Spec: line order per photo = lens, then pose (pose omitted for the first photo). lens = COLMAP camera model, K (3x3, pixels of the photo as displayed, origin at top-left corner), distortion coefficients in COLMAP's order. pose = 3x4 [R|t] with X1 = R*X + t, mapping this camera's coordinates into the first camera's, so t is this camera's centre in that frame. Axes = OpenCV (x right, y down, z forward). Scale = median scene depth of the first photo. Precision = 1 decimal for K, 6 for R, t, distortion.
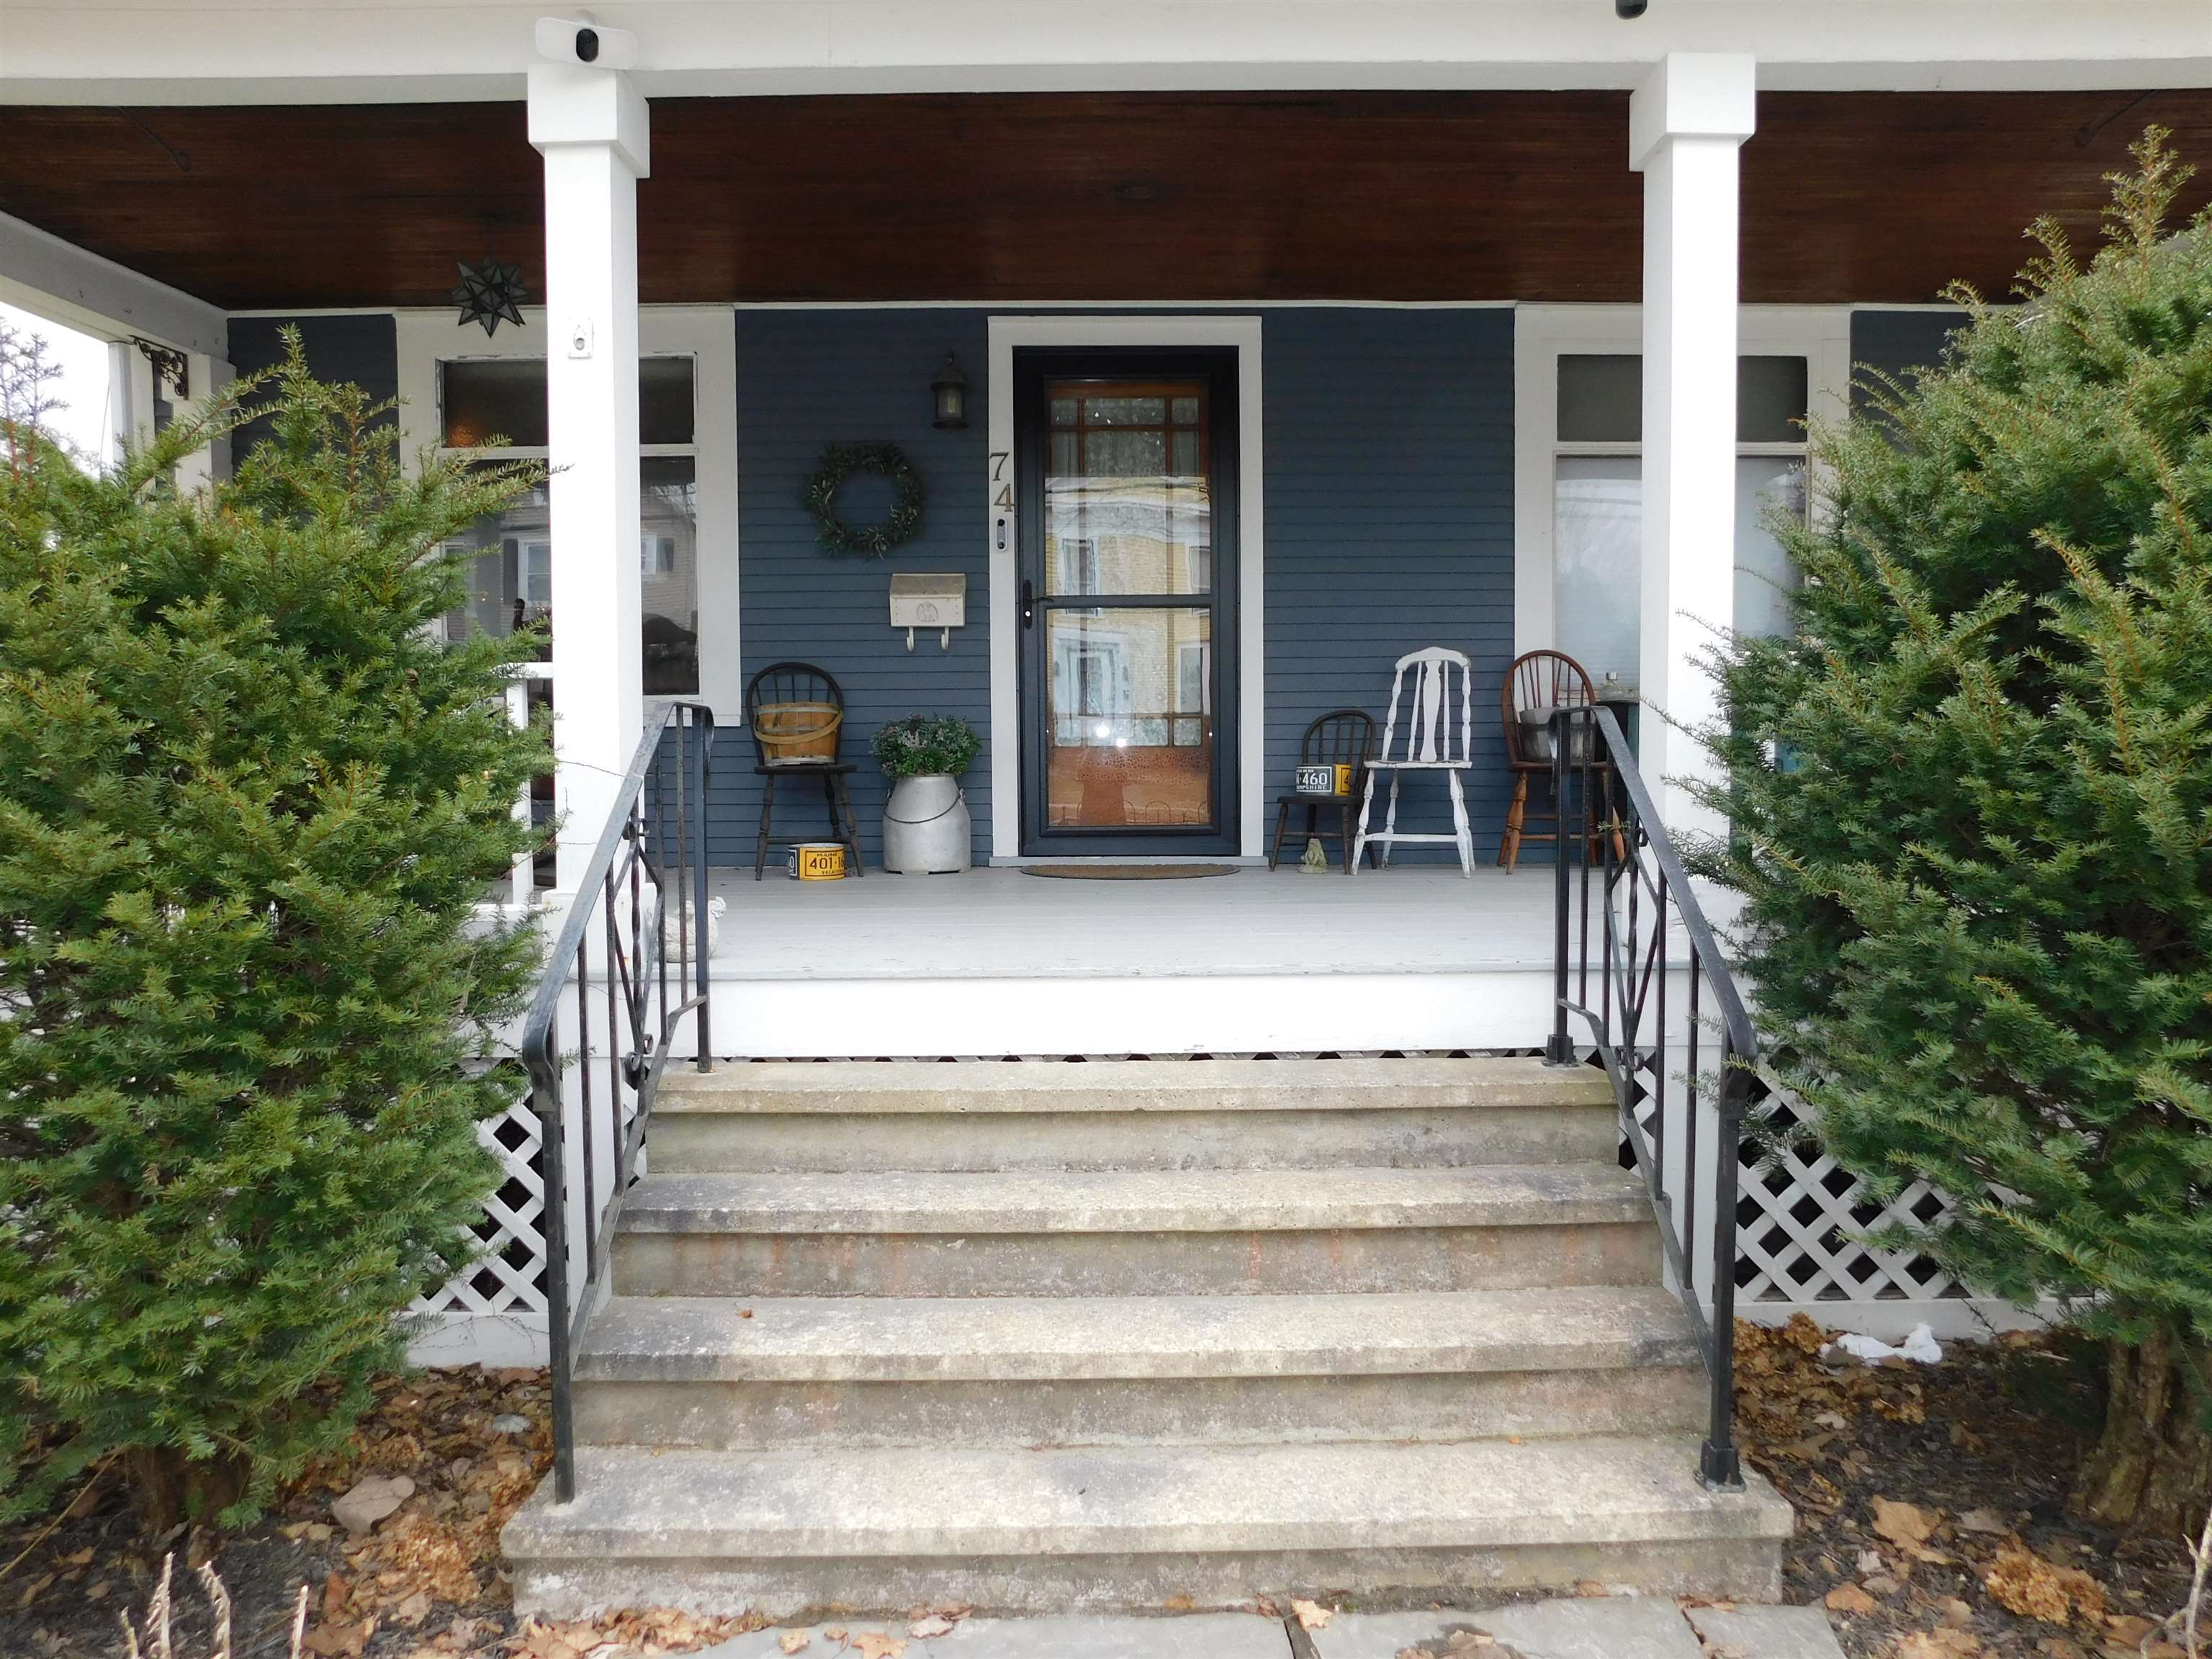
lens RADIAL K [[1464.9, 0, 1104.7], [0, 1464.9, 831.6], [0, 0, 1]] dist [-0.056556, 0.030540]
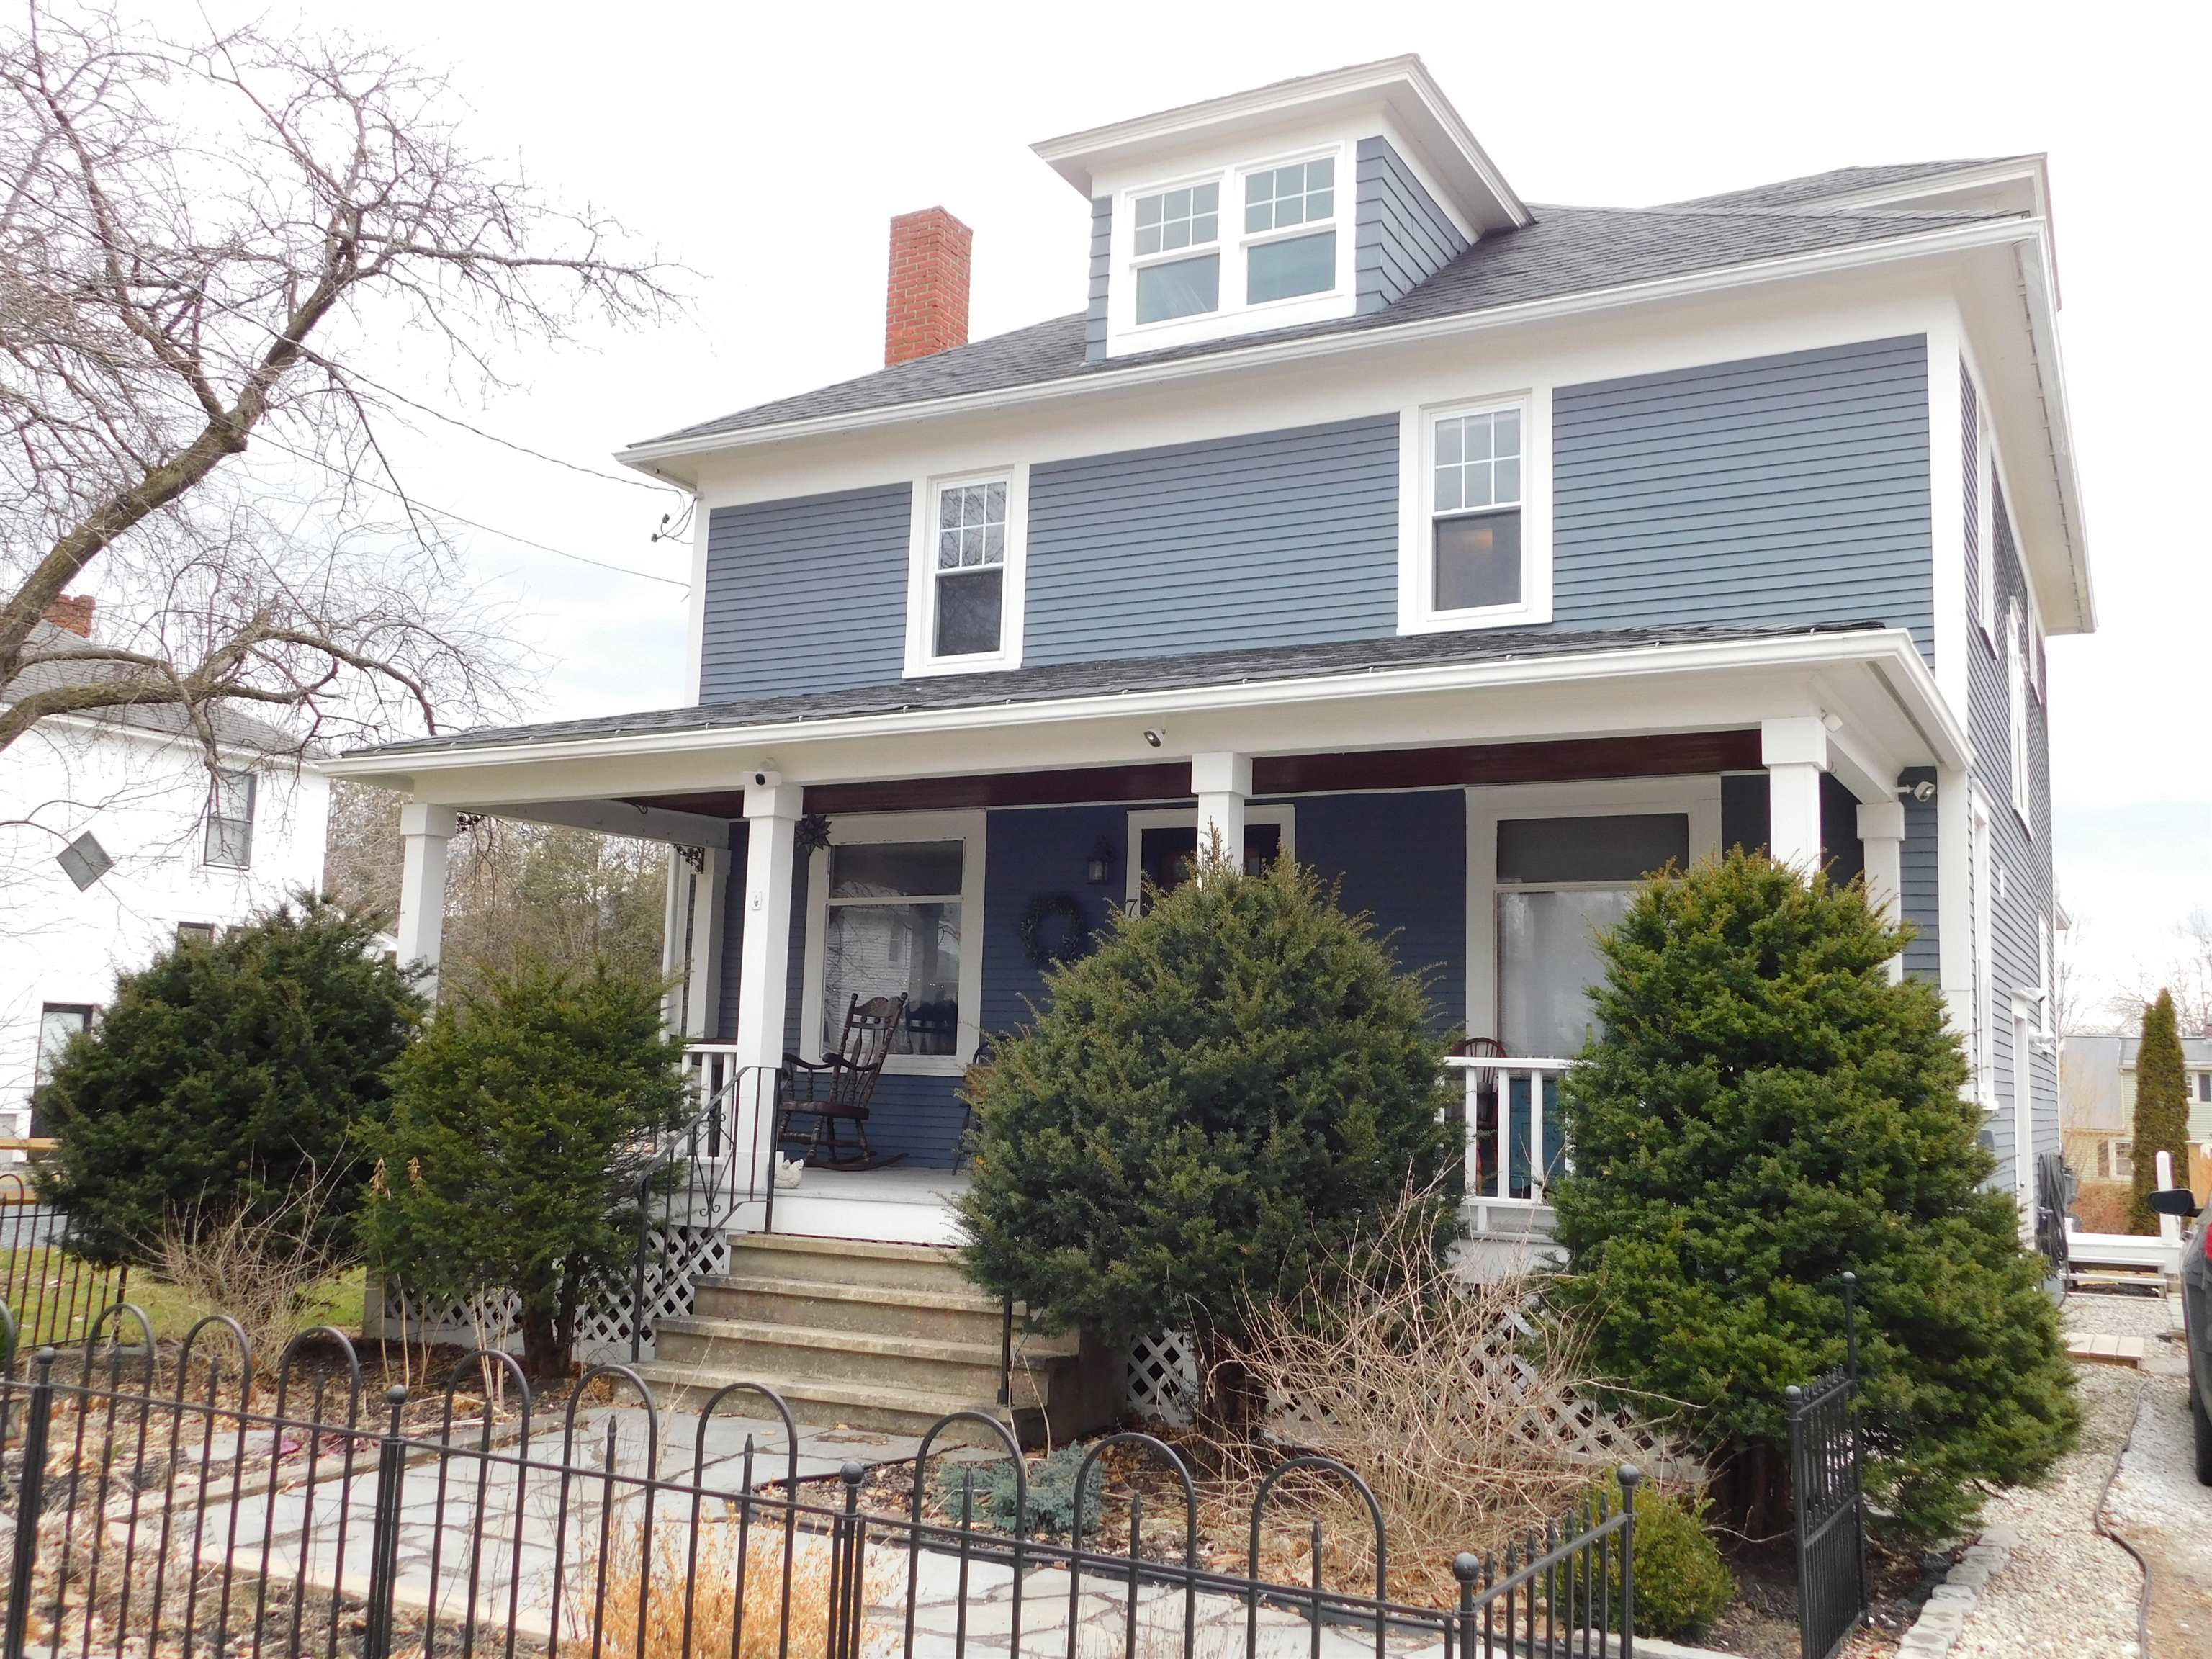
lens RADIAL K [[1949.8, 0, 1107.0], [0, 1949.8, 826.7], [0, 0, 1]] dist [0.004367, -0.002605]
pose [[0.878951, -0.031507, -0.475871, 0.875834], [-0.062788, 0.981485, -0.180954, 0.032737], [0.472762, 0.188929, 0.860699, -0.768311]]
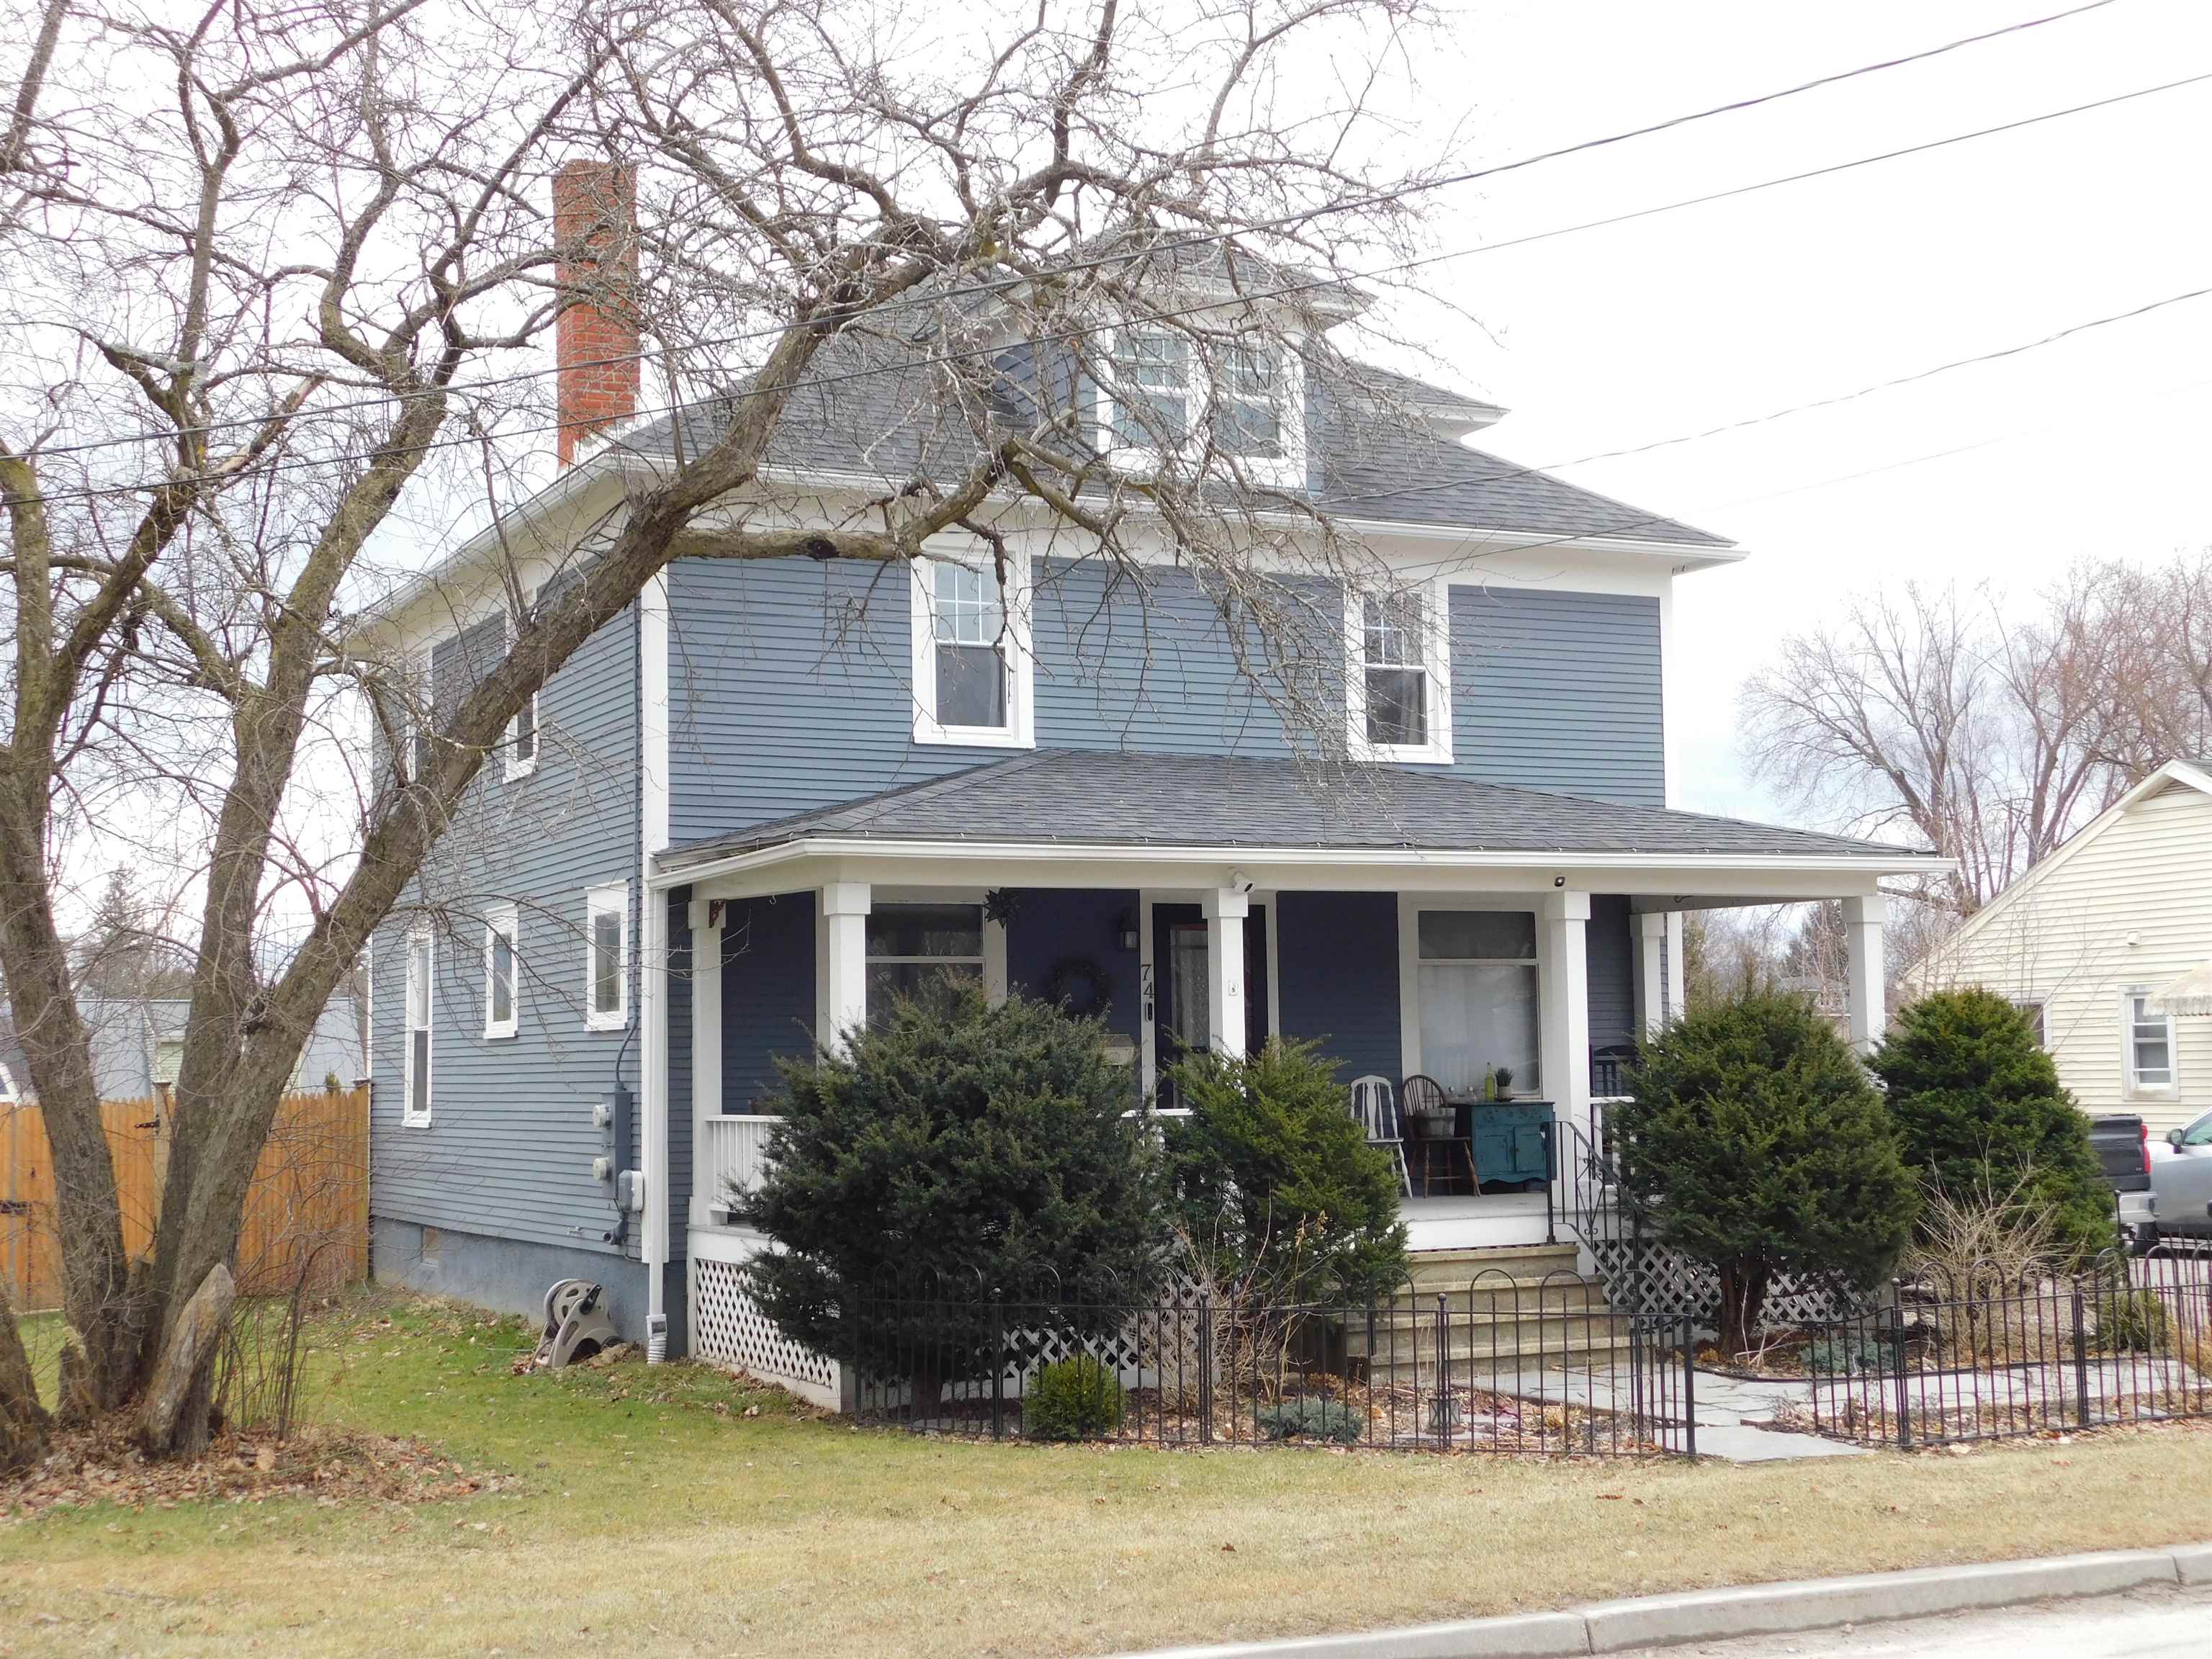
lens RADIAL K [[2924.2, 0, 1108.1], [0, 2924.2, 821.9], [0, 0, 1]] dist [0.002071, 0.000000]
pose [[0.897214, 0.029687, 0.440597, -1.670884], [0.036919, 0.989202, -0.141832, 0.065441], [-0.440050, 0.143520, 0.886430, -2.113802]]
